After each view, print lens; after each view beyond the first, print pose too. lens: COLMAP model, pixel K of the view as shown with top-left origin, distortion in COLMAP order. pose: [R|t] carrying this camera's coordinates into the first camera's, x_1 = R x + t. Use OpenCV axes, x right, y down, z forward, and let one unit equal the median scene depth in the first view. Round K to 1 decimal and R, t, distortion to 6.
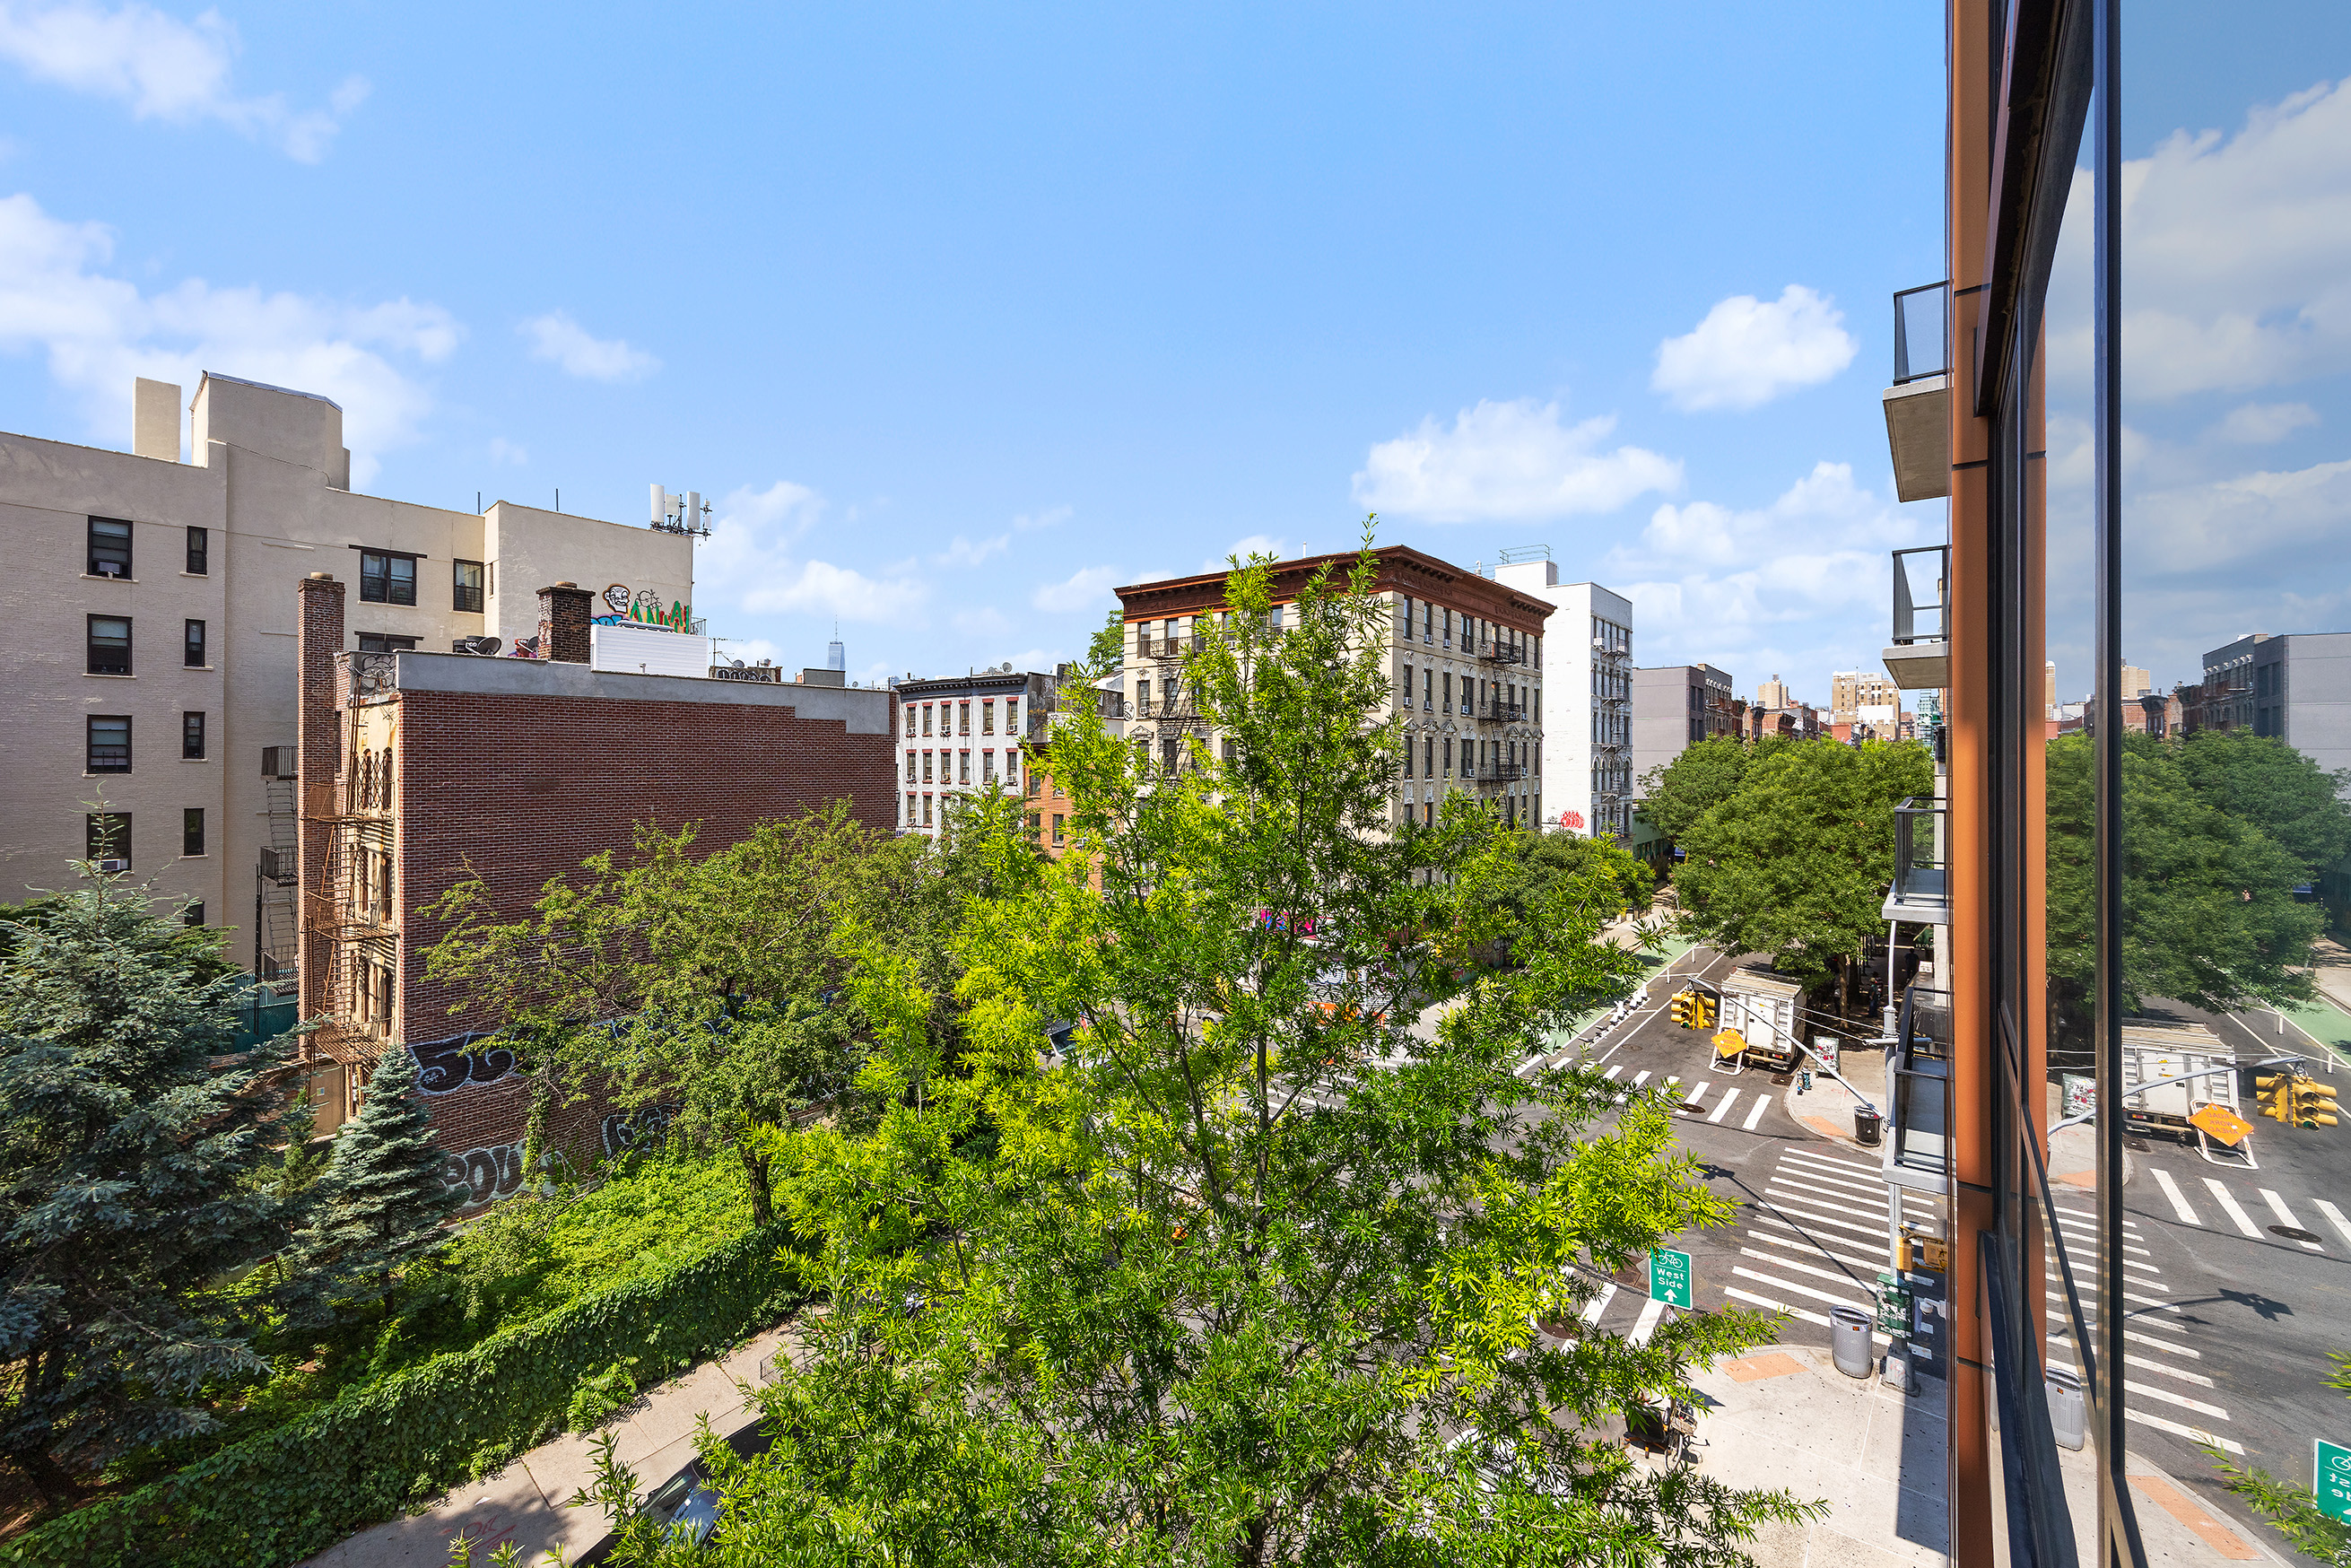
lens RADIAL K [[947.7, 0, 1179.2], [0, 947.7, 768.8], [0, 0, 1]] dist [0.000312, 0.000092]
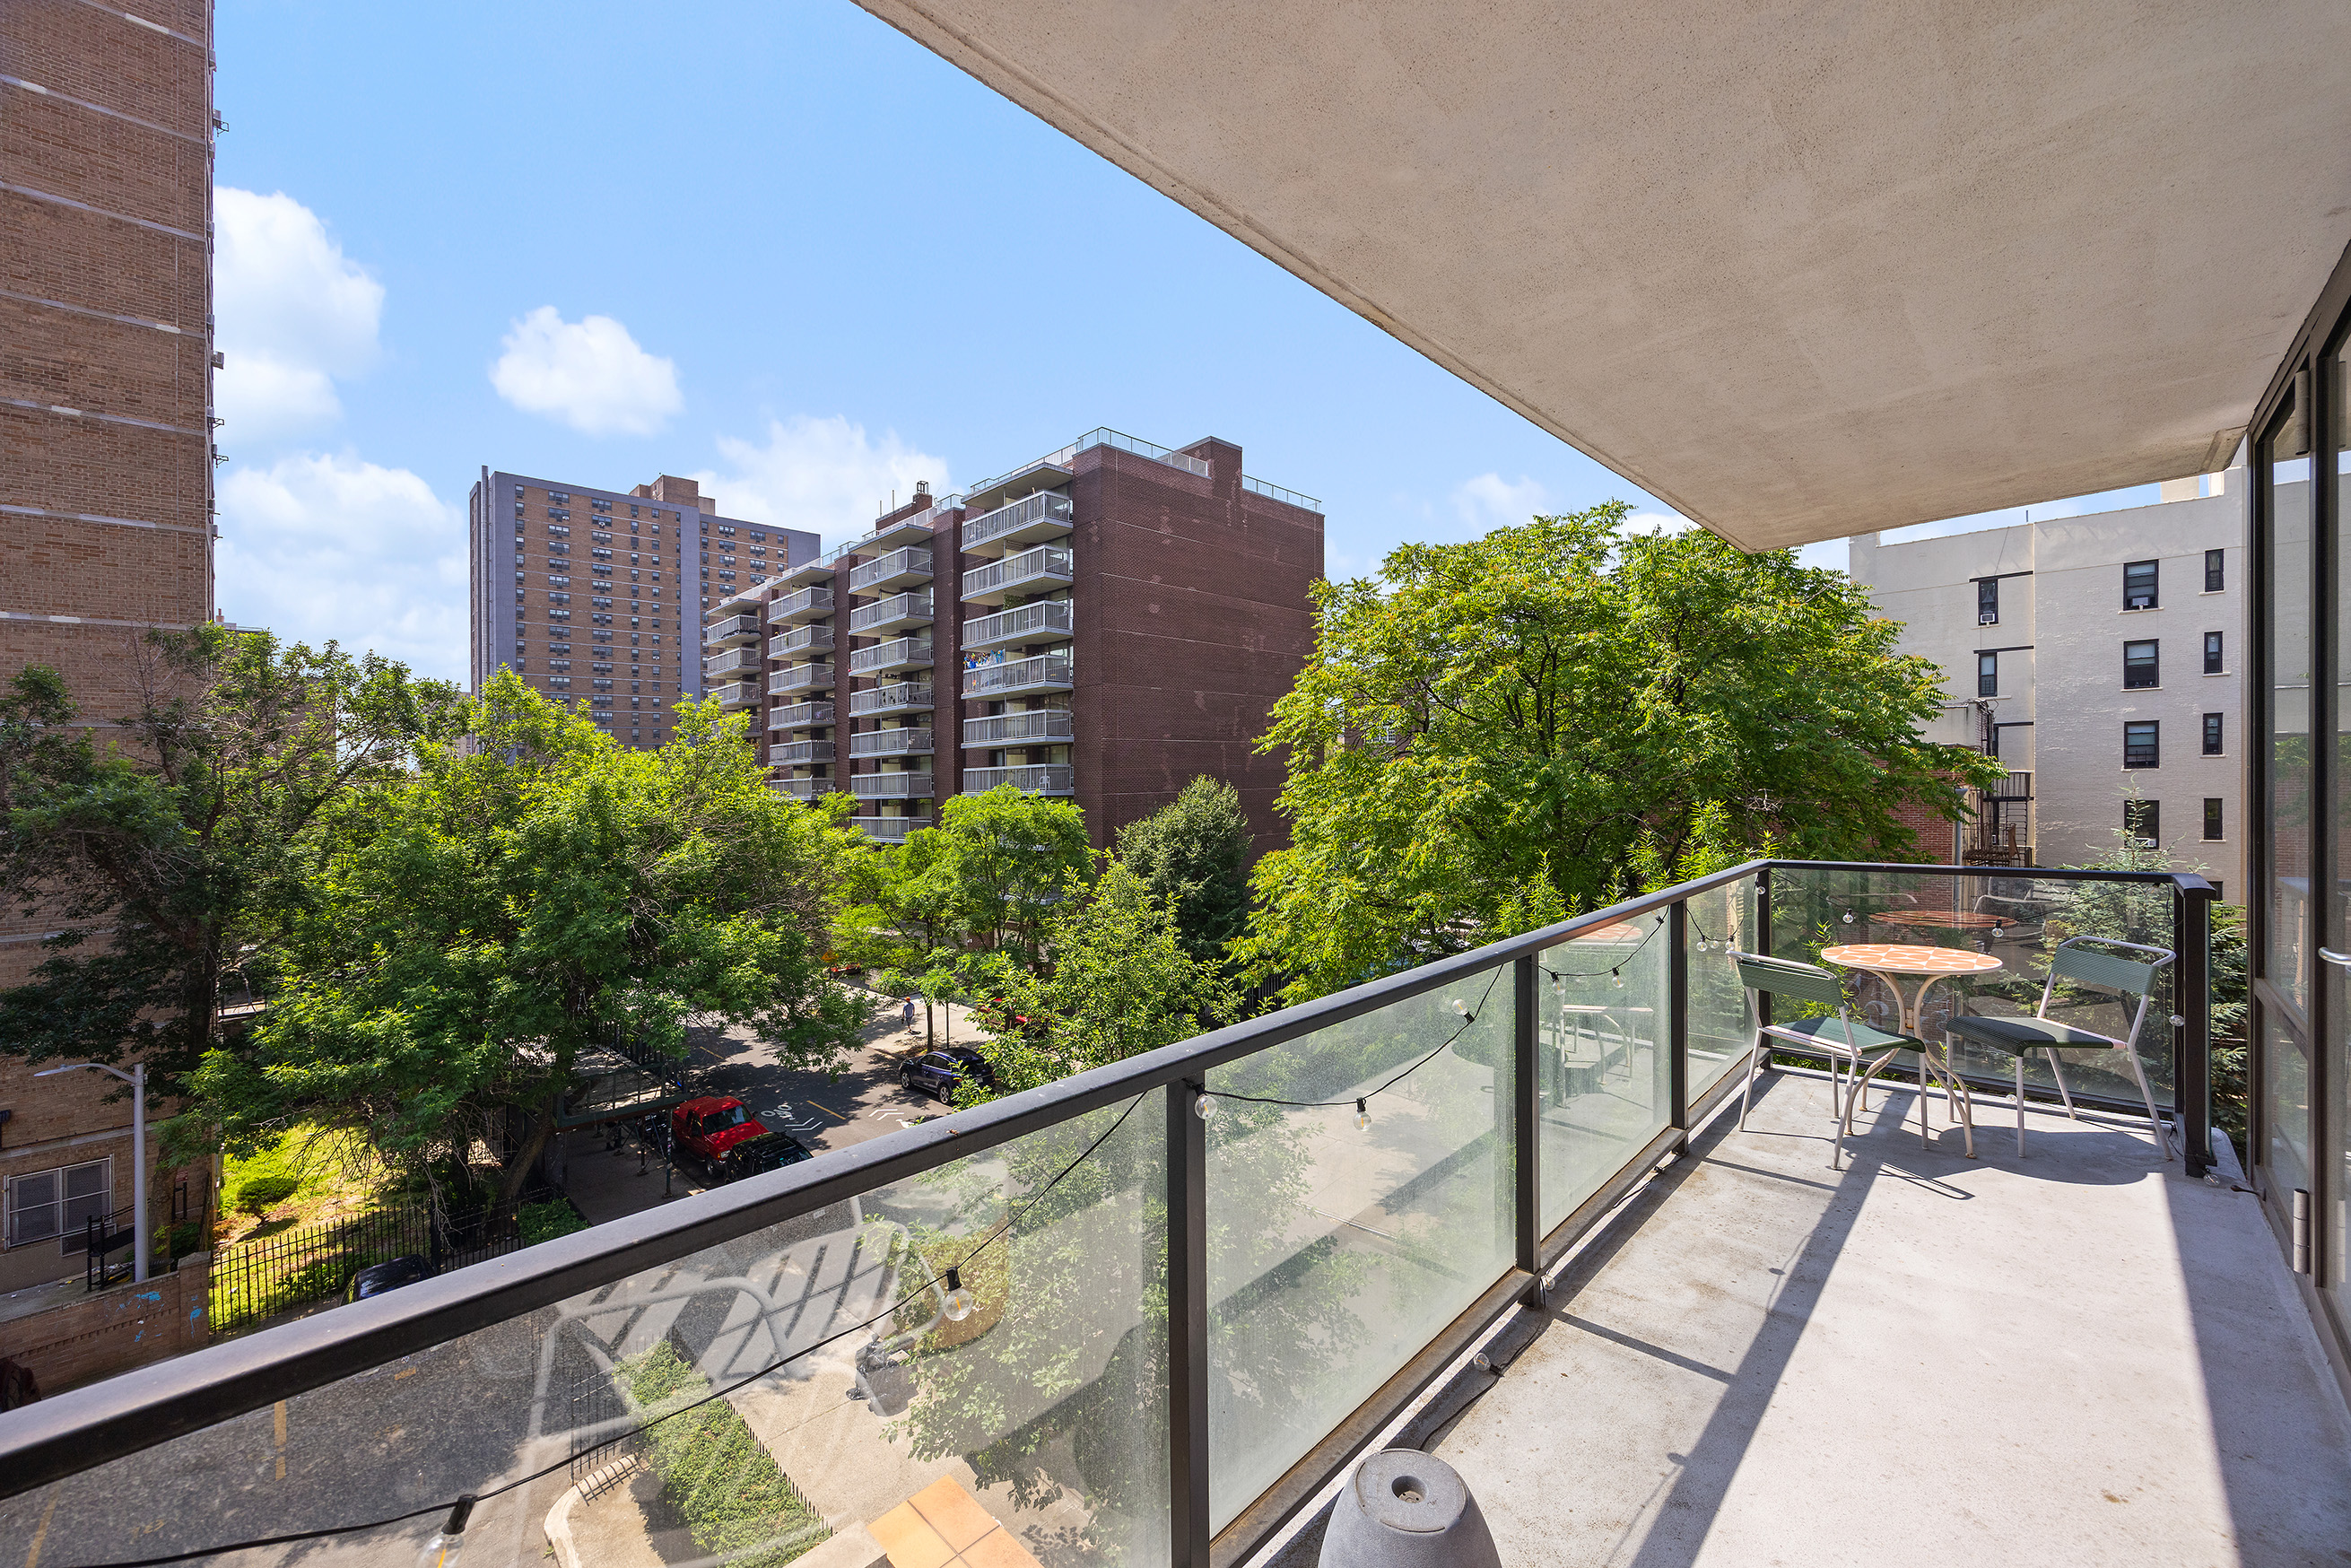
lens RADIAL K [[904.6, 0, 1187.3], [0, 904.6, 787.0], [0, 0, 1]] dist [-0.000686, 0.000005]
pose [[-0.088941, 0.008849, -0.995998, 0.156026], [0.015466, 0.999852, 0.007502, 0.001181], [0.995917, -0.014737, -0.089064, -0.134038]]
